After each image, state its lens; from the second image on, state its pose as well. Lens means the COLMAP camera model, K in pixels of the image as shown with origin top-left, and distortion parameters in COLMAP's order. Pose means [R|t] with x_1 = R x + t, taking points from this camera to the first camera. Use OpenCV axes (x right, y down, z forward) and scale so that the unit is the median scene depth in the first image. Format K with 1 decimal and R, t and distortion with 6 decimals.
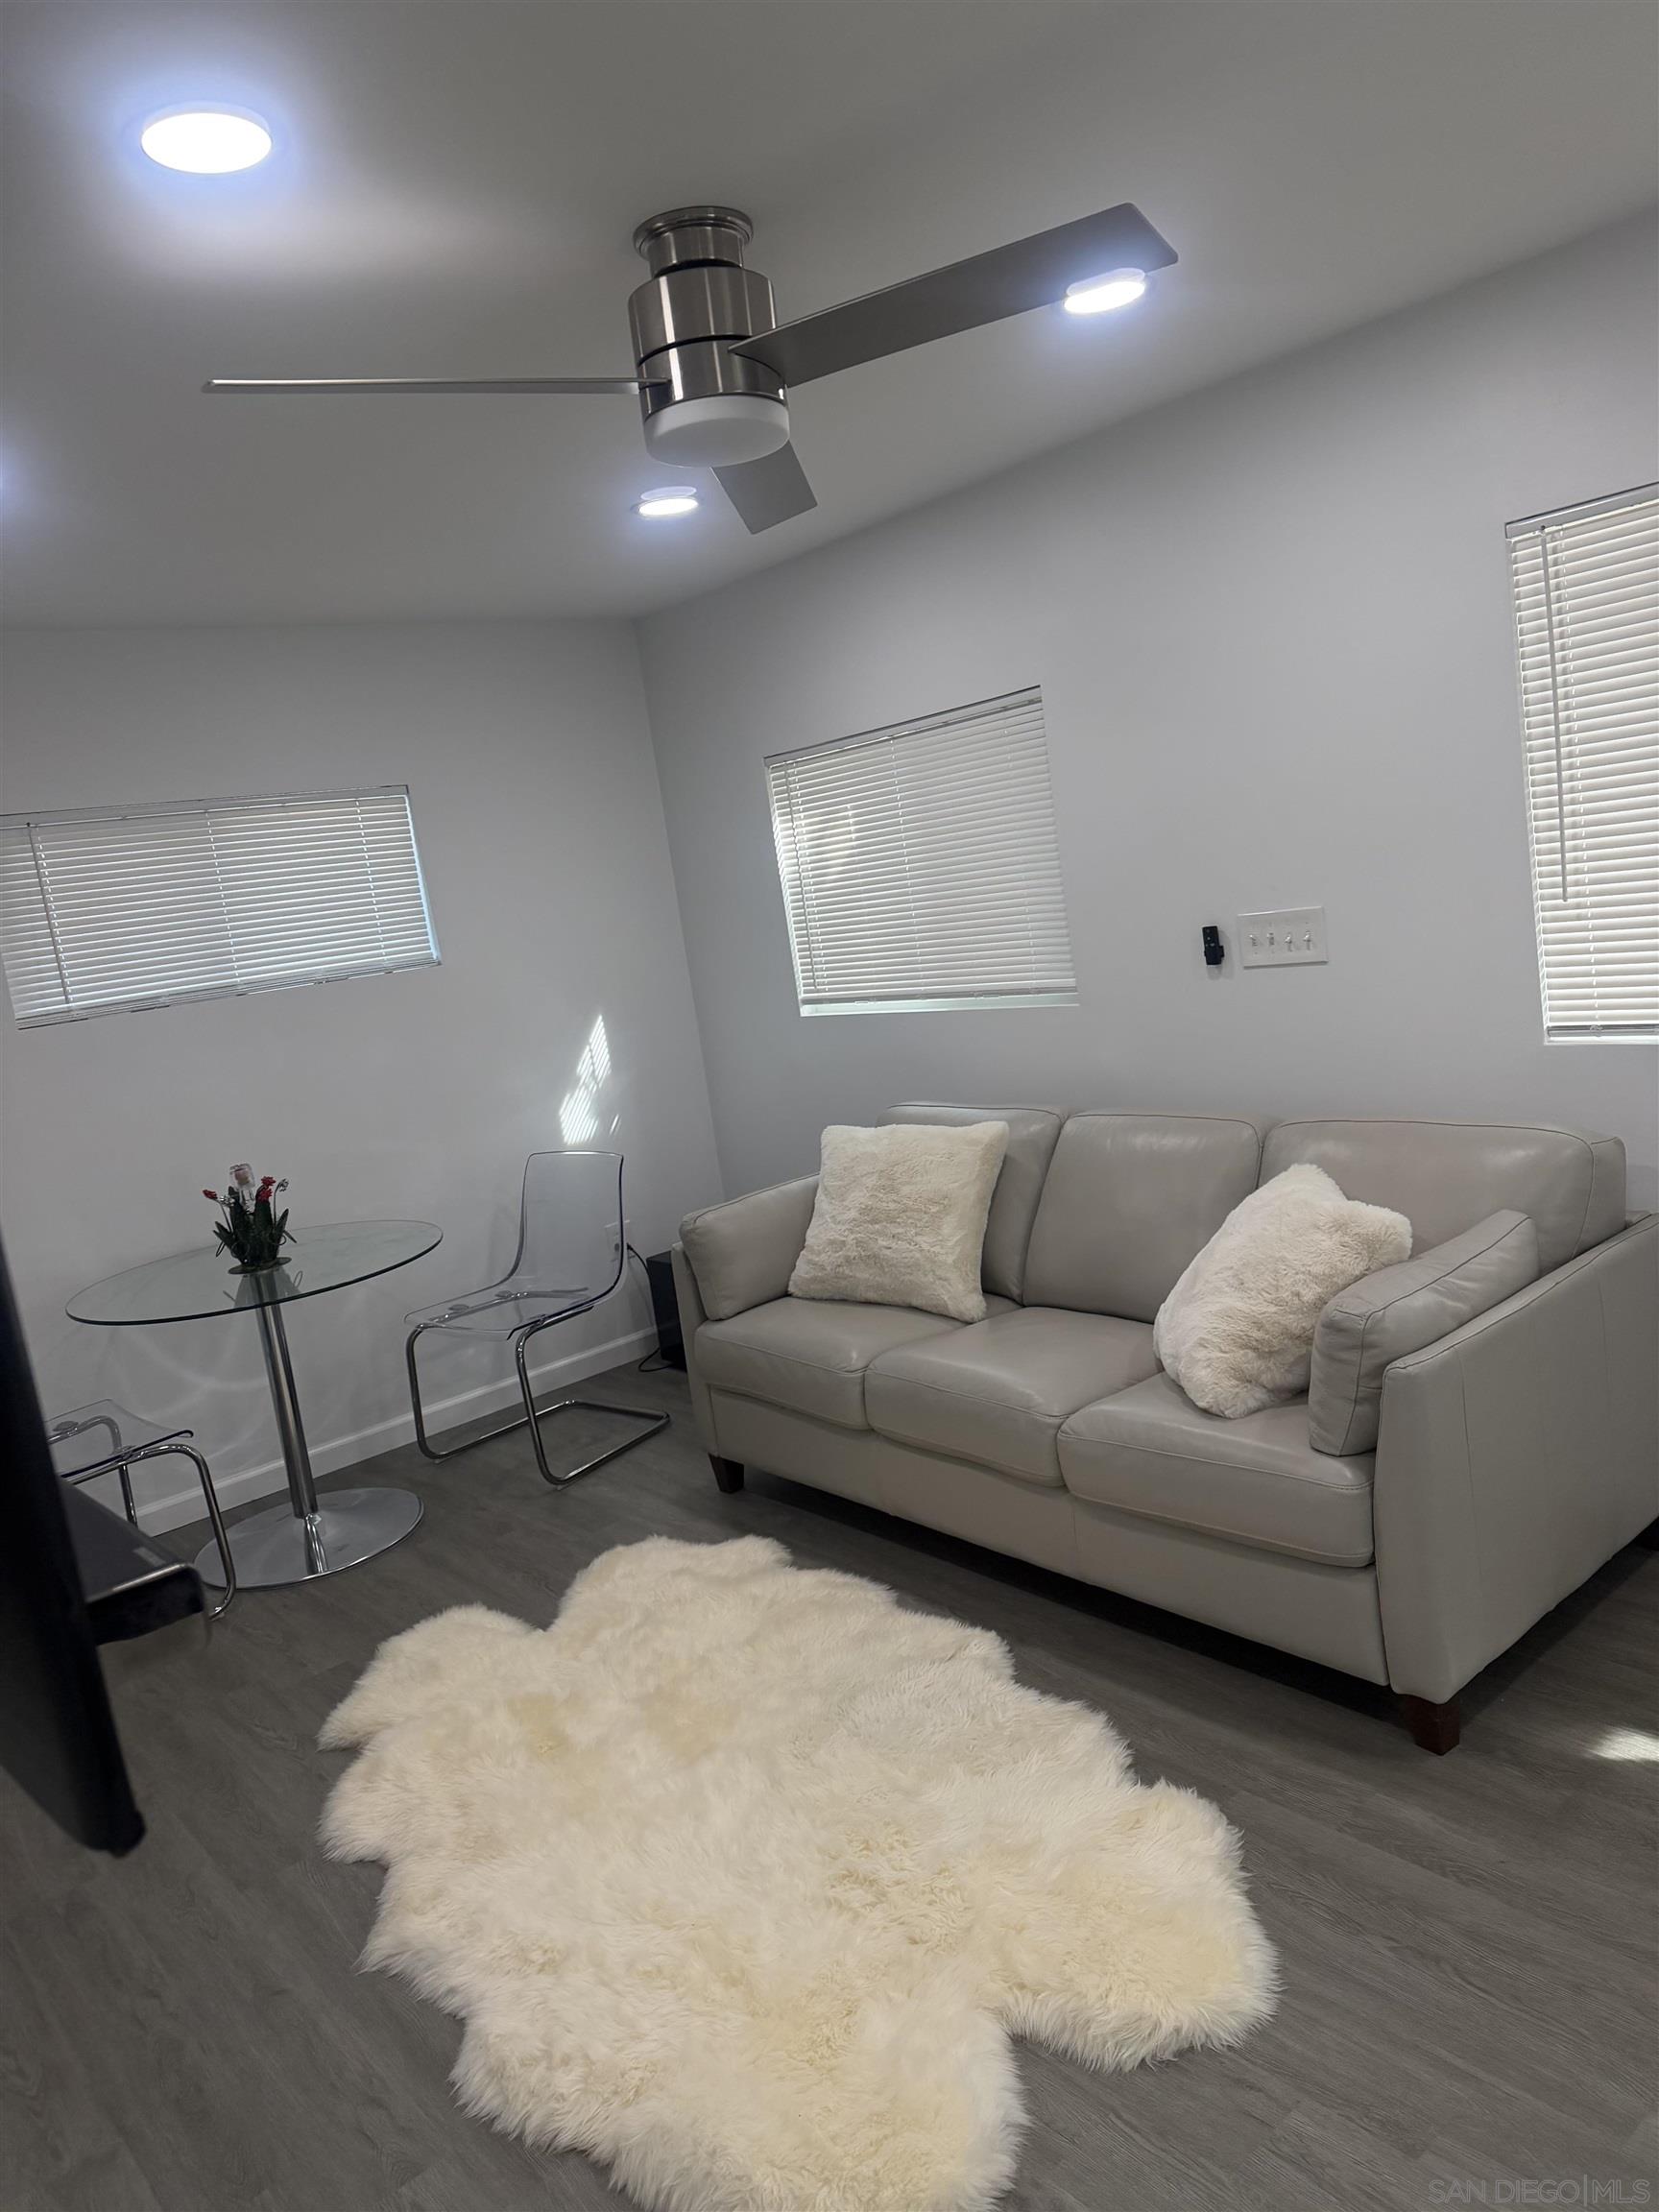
lens RADIAL K [[1536.1, 0, 887.8], [0, 1536.1, 1110.0], [0, 0, 1]] dist [-0.008306, -0.001818]
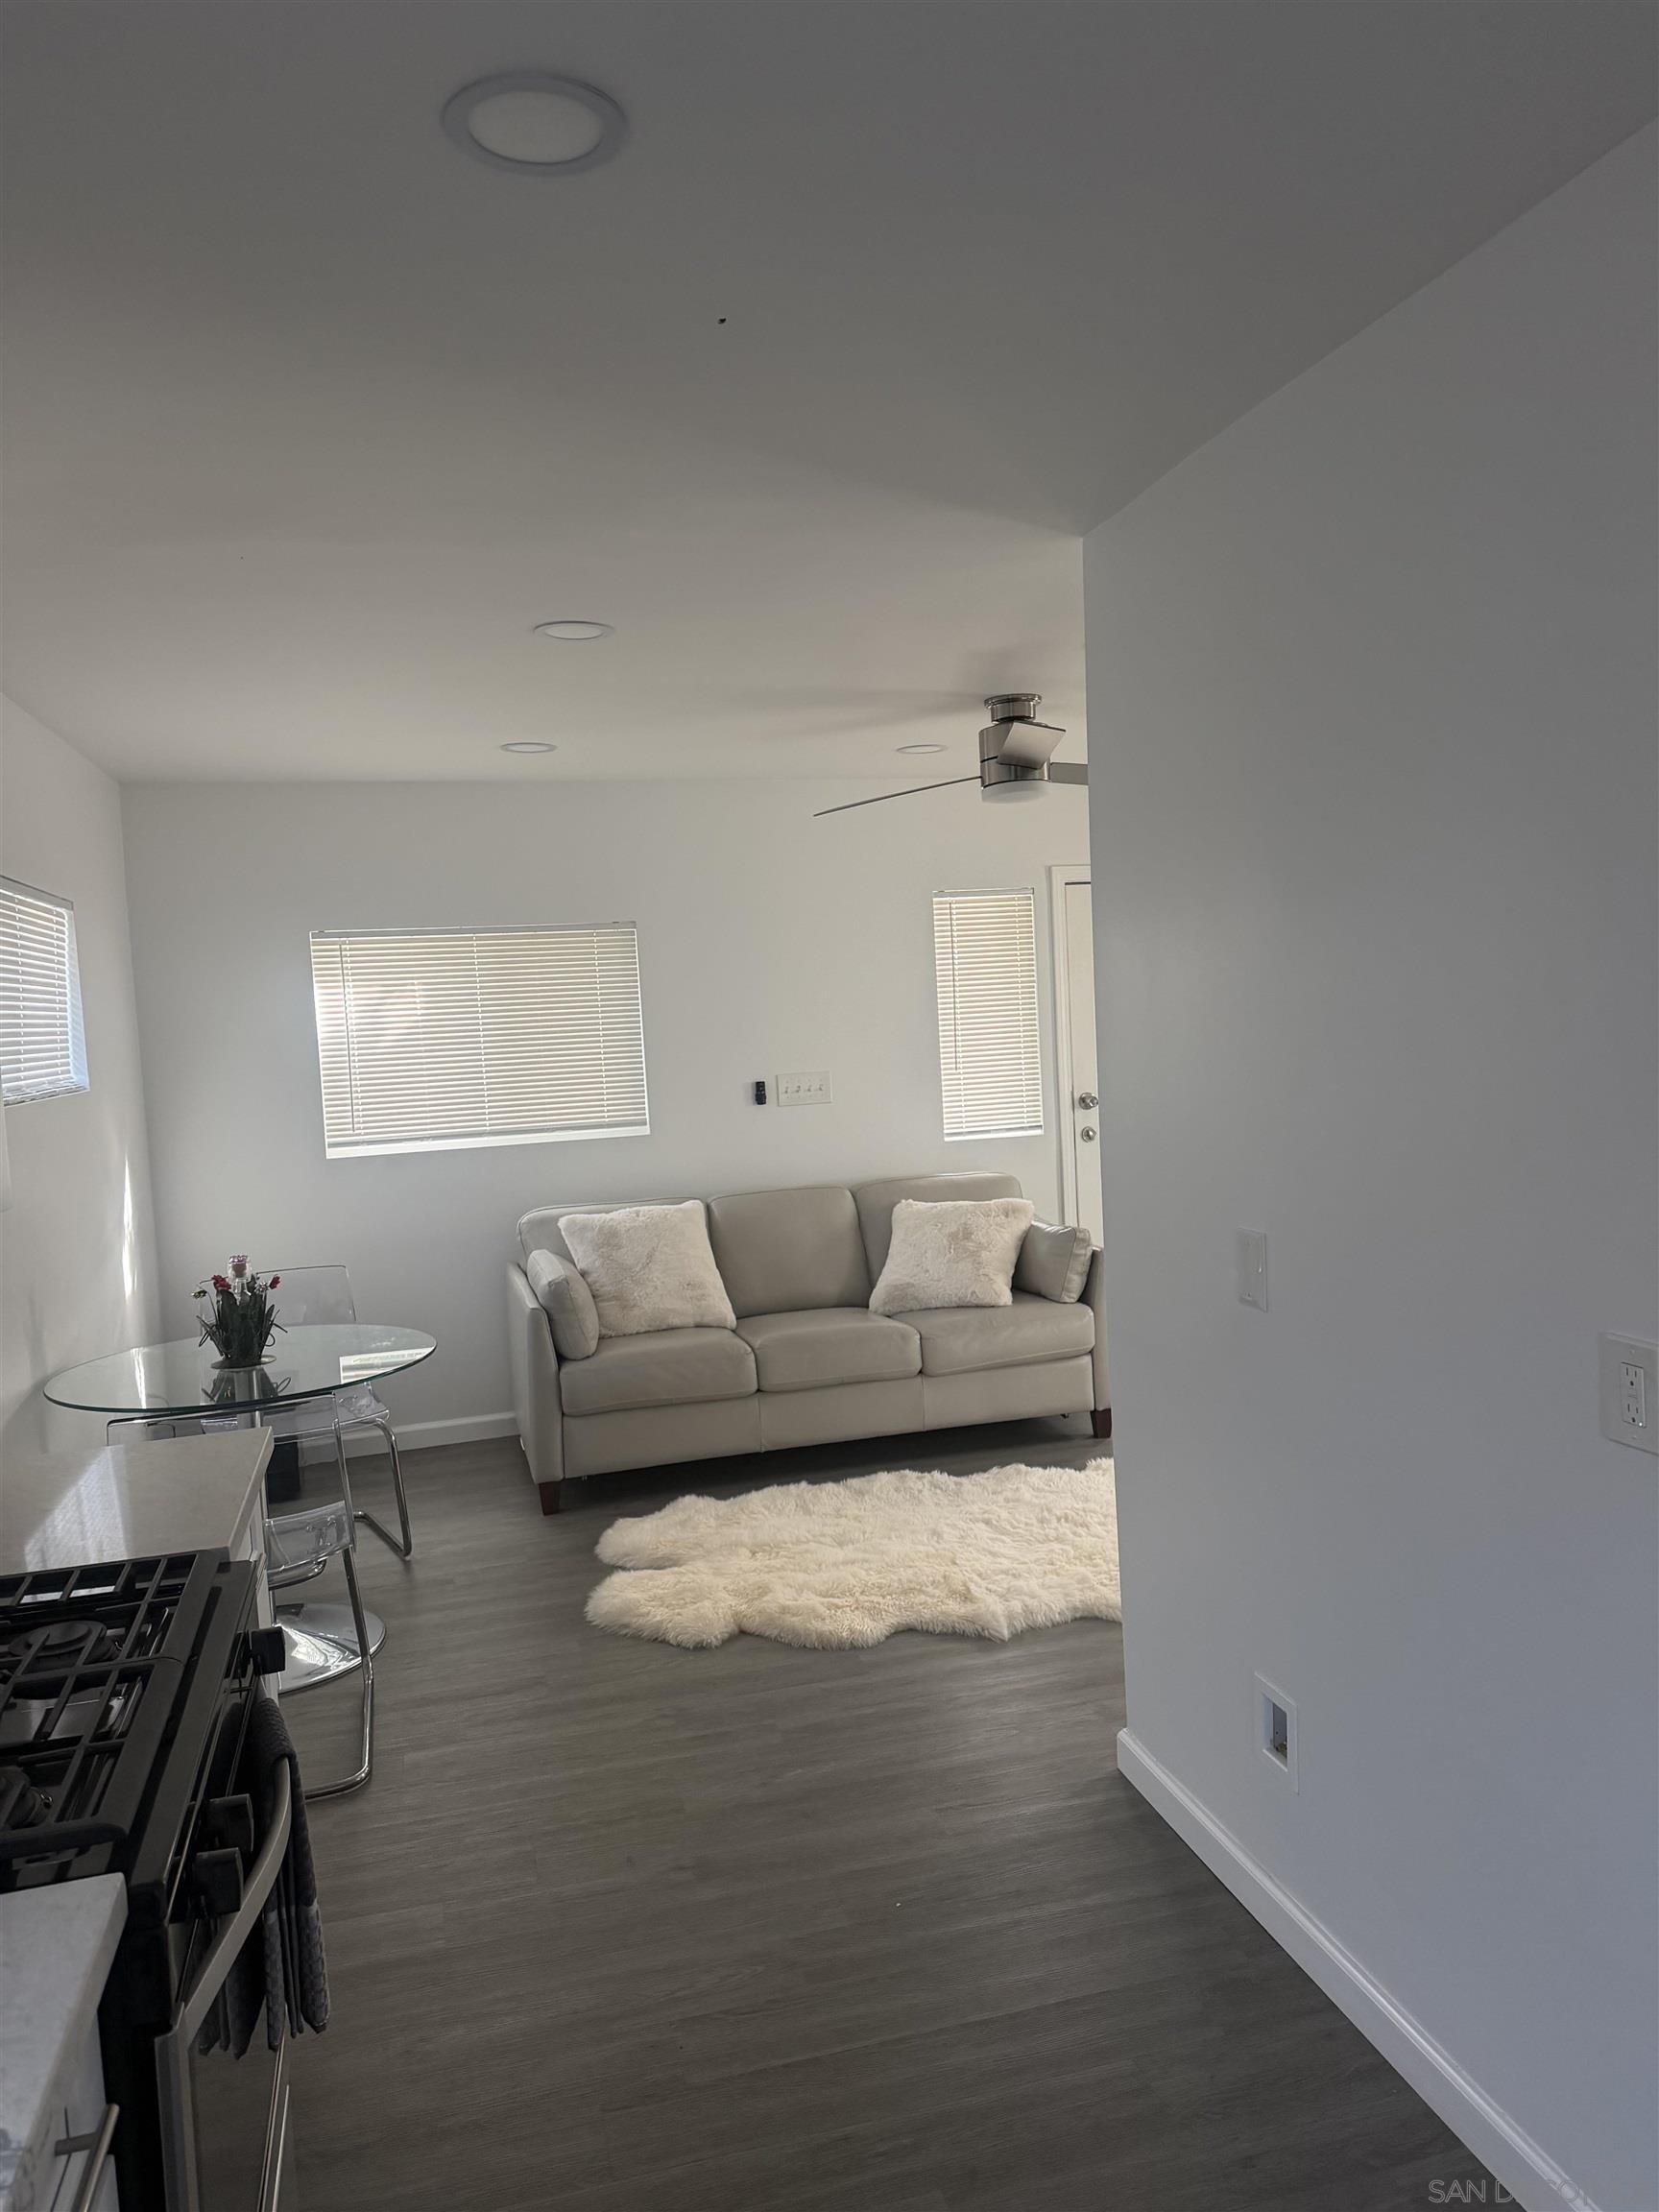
lens RADIAL K [[1554.6, 0, 829.5], [0, 1554.6, 1106.0], [0, 0, 1]] dist [0.201089, -0.258242]
pose [[0.435735, 0.061506, 0.897971, -1.136997], [0.130487, 0.982806, -0.130634, 0.121907], [-0.890566, 0.174096, 0.420217, 0.215067]]
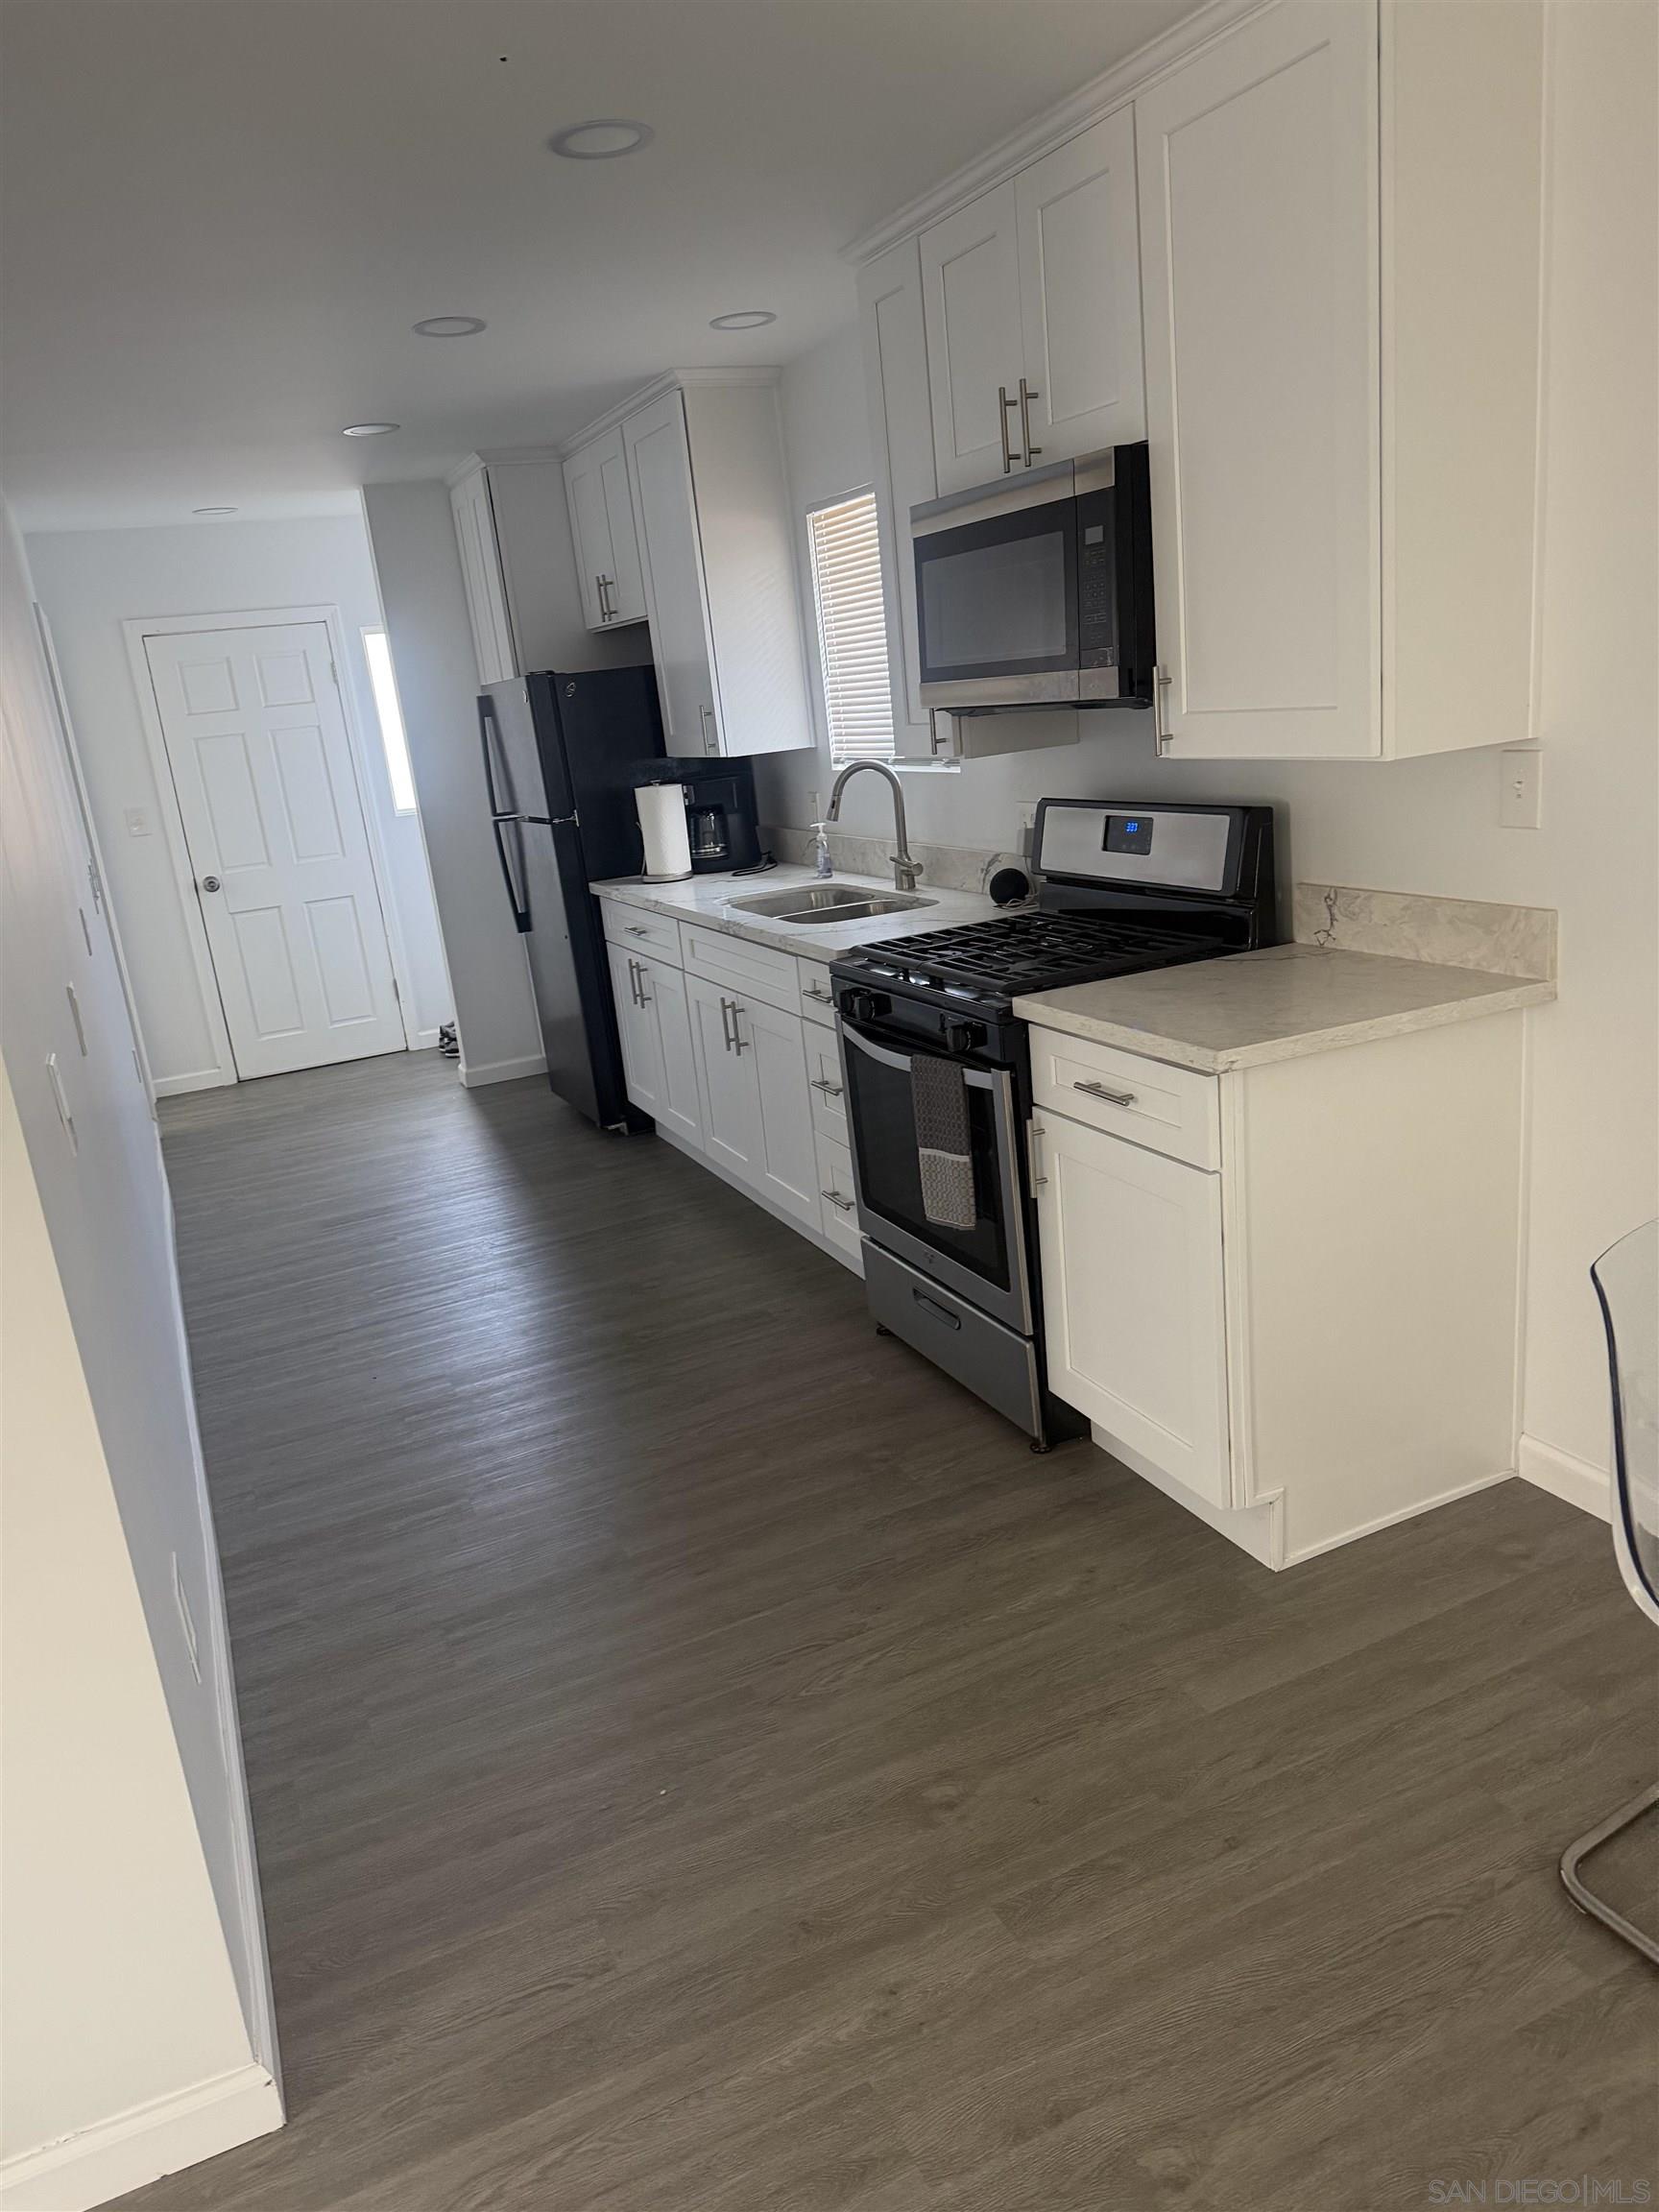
lens RADIAL K [[1554.6, 0, 829.5], [0, 1554.6, 1106.0], [0, 0, 1]] dist [0.201089, -0.258242]
pose [[-0.268922, 0.421398, -0.866086, -0.094673], [-0.006456, 0.898402, 0.439126, -0.110130], [0.963140, 0.123683, -0.238880, 0.707074]]
